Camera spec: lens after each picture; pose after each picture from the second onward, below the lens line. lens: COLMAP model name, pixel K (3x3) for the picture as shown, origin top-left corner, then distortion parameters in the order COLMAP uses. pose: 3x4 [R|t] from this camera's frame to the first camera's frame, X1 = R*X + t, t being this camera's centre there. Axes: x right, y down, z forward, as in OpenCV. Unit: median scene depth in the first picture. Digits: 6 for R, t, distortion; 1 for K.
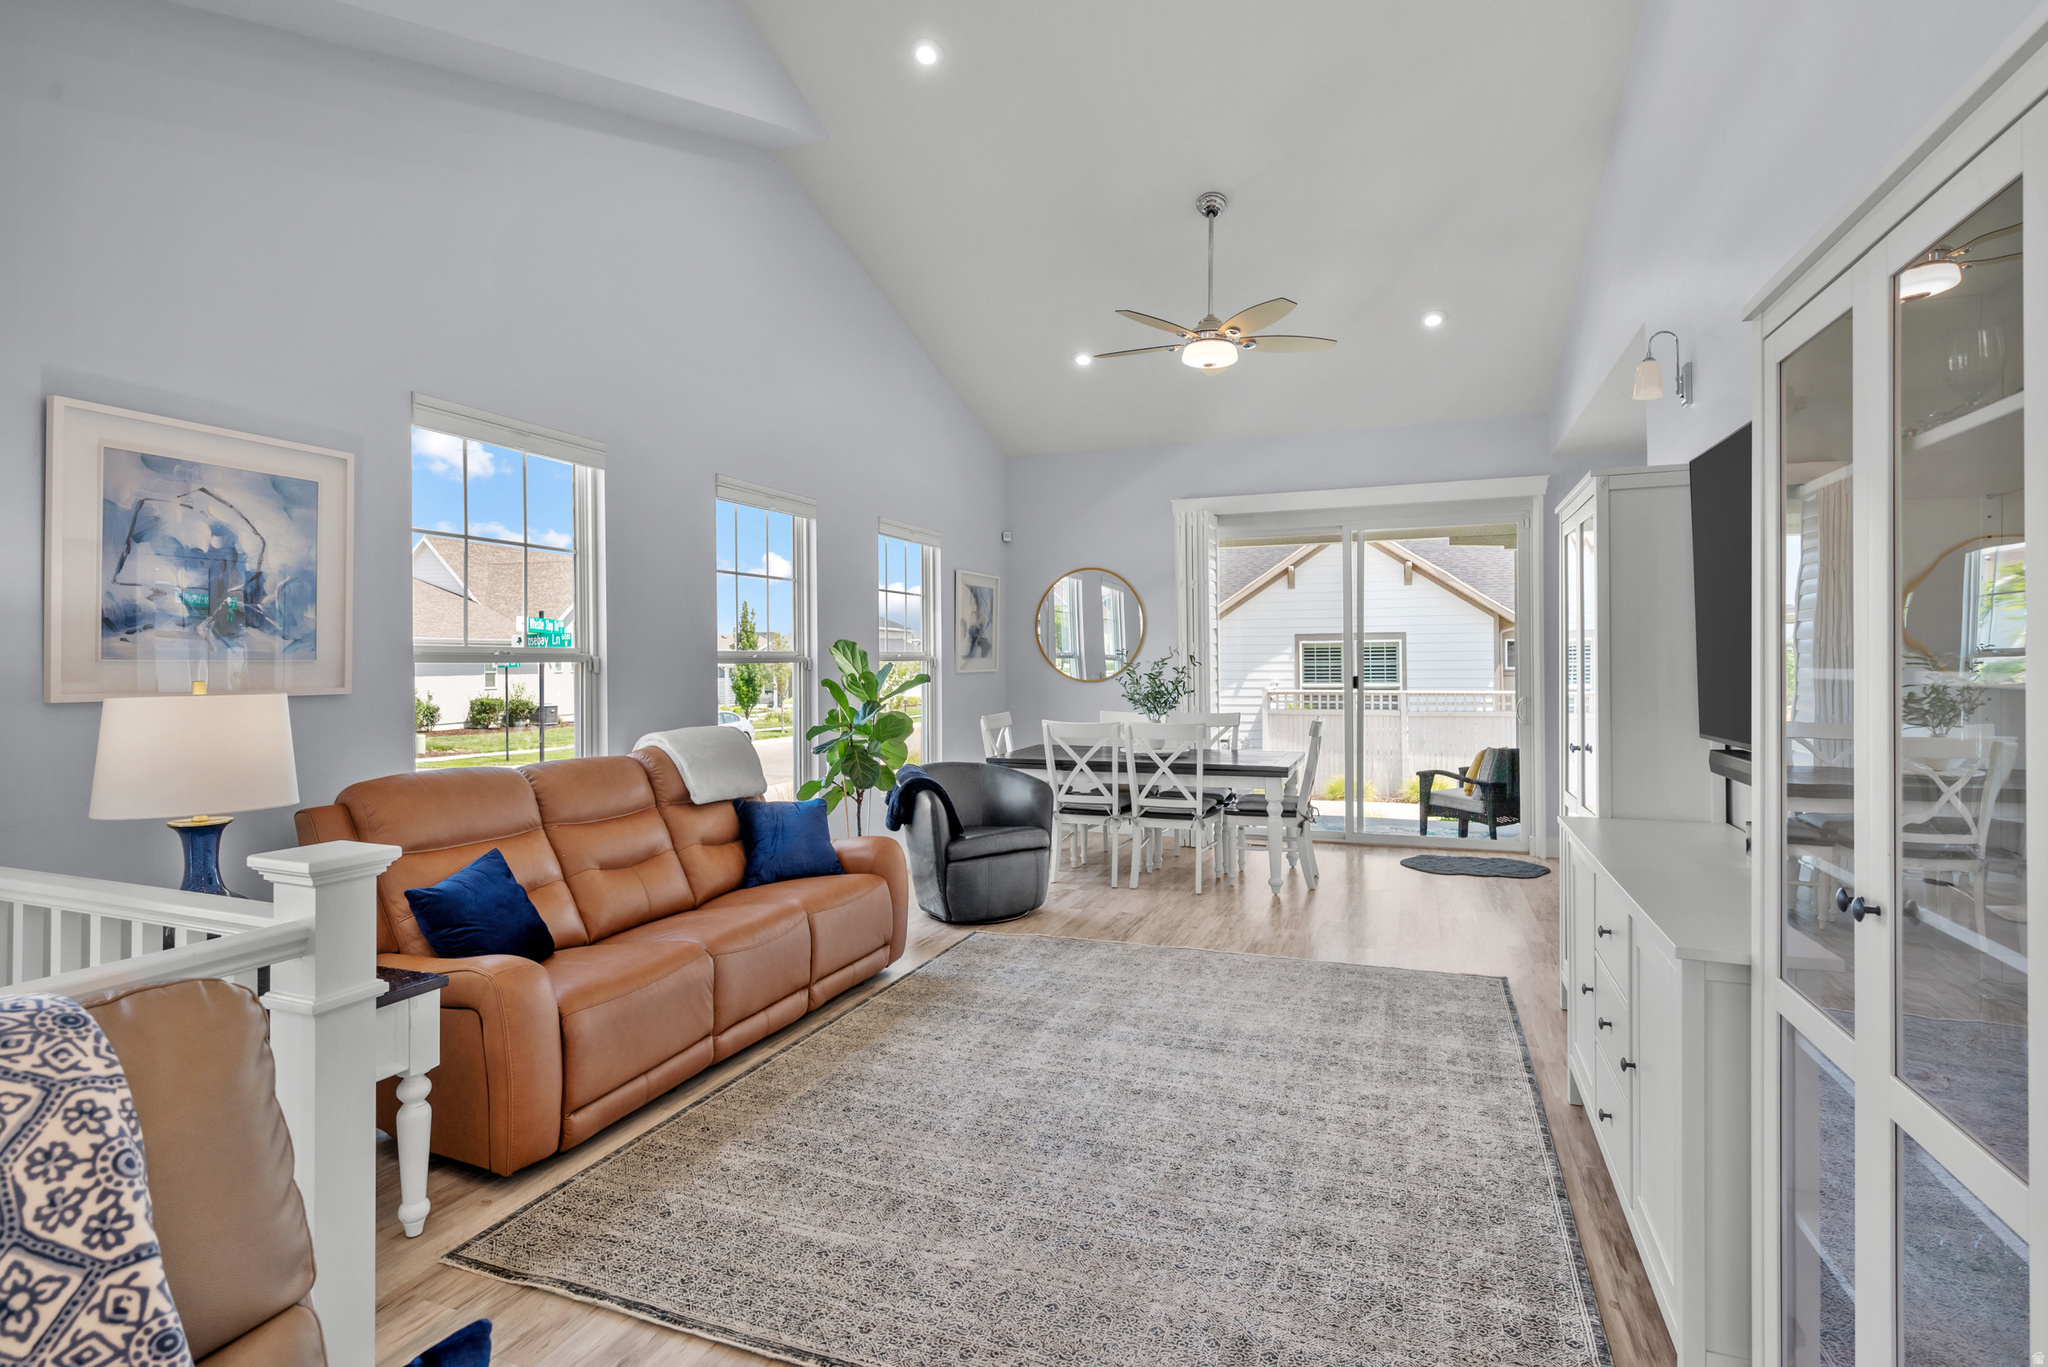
lens RADIAL K [[996.4, 0, 1025.5], [0, 996.4, 672.0], [0, 0, 1]] dist [-0.001847, 0.000216]
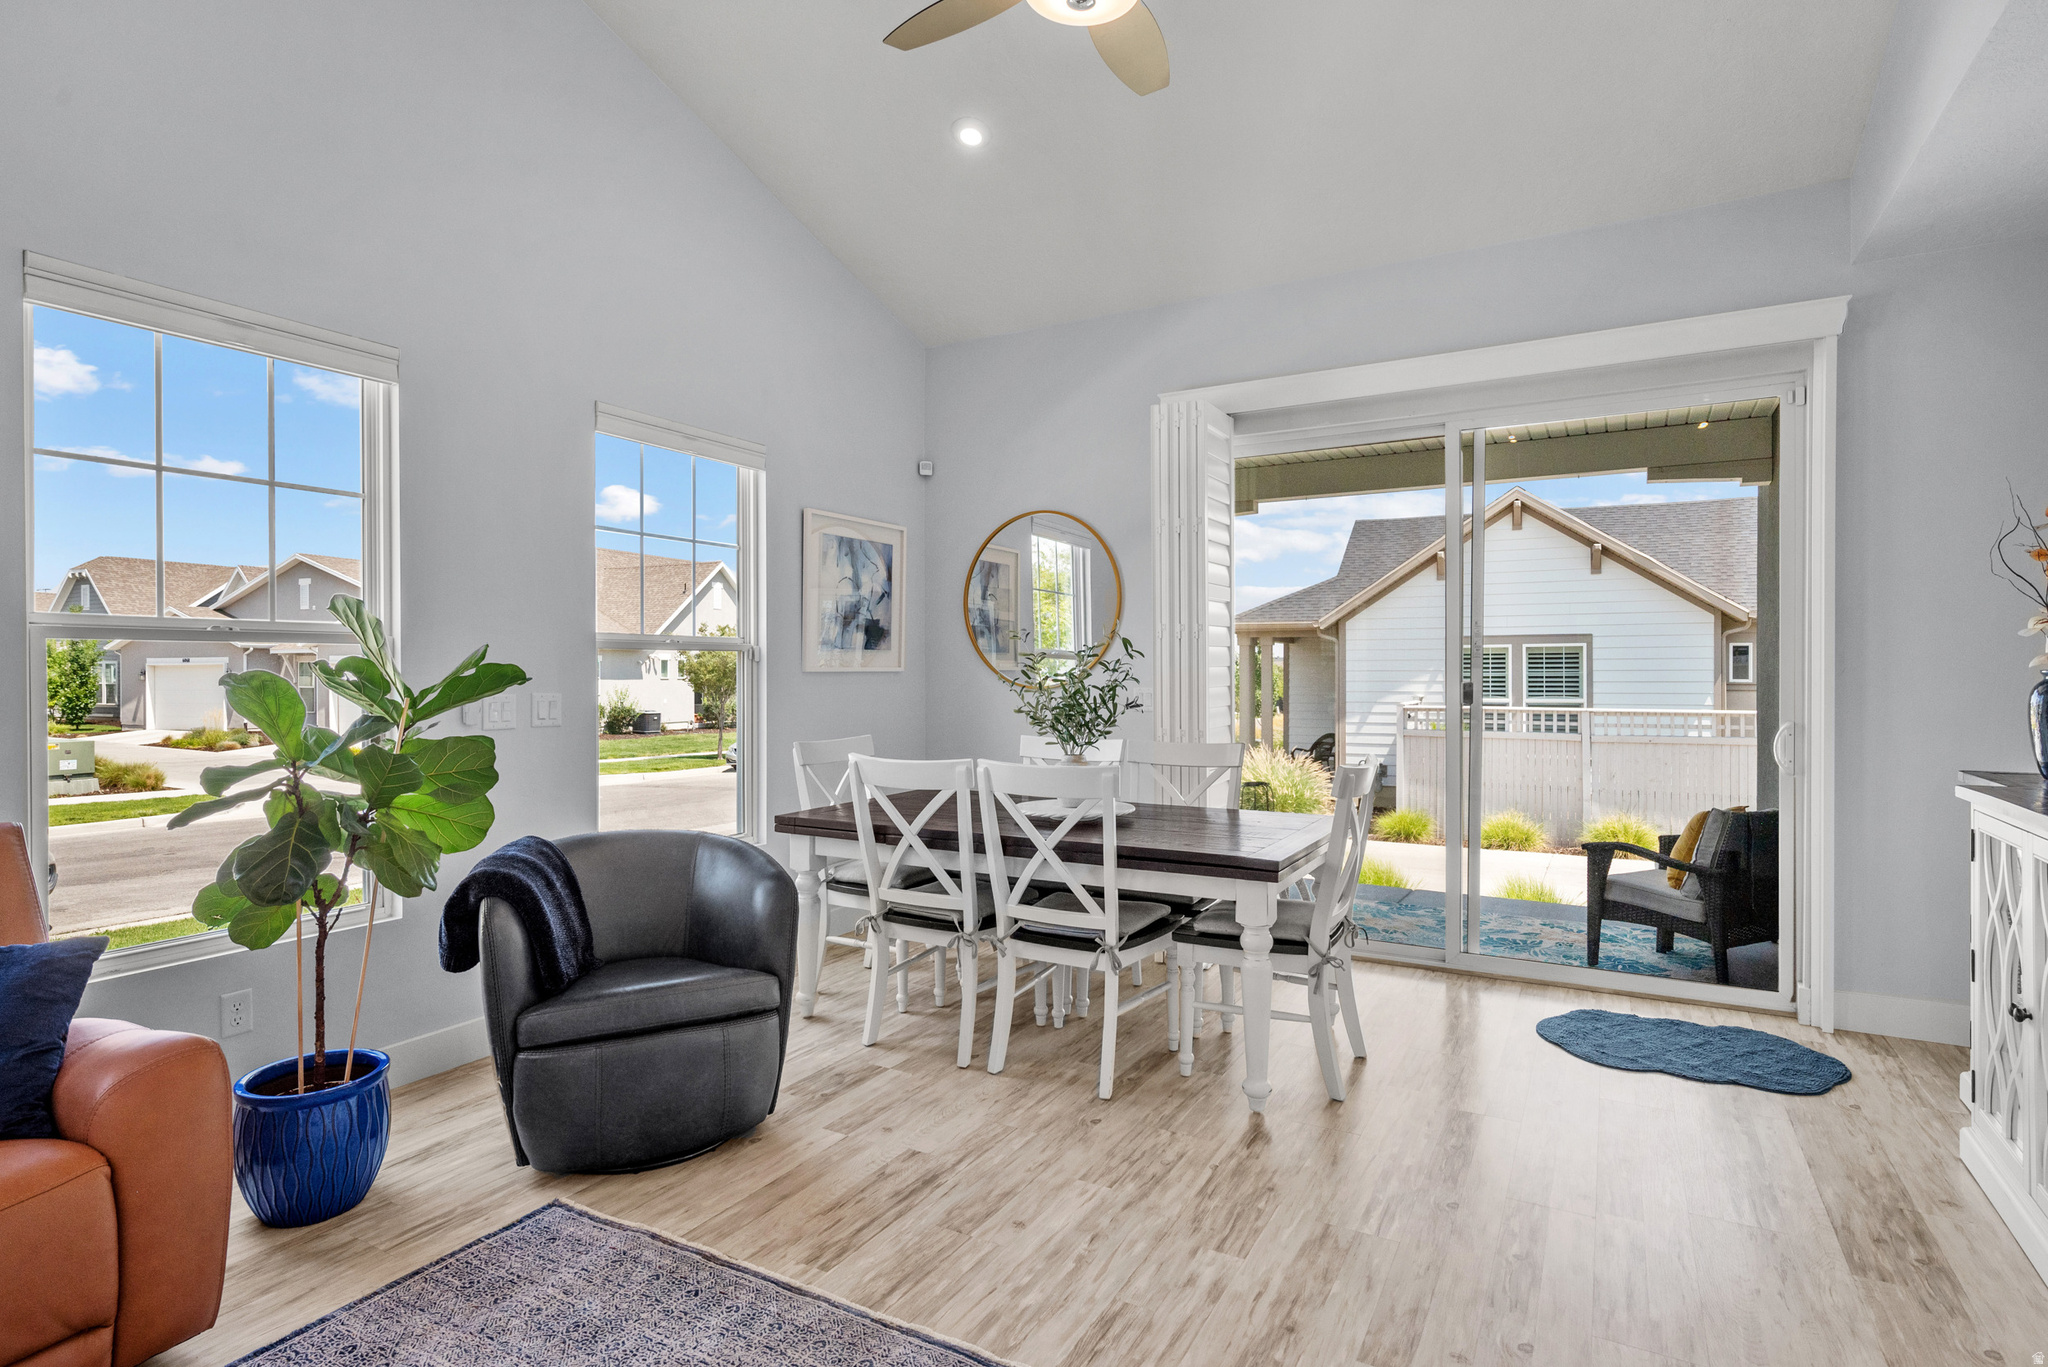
lens RADIAL K [[1045.4, 0, 1019.6], [0, 1045.4, 683.8], [0, 0, 1]] dist [0.005923, -0.002433]
pose [[0.989777, 0.008785, -0.142352, 0.193079], [-0.008672, 0.999961, 0.001410, 0.008184], [0.142359, -0.000162, 0.989815, 0.432204]]
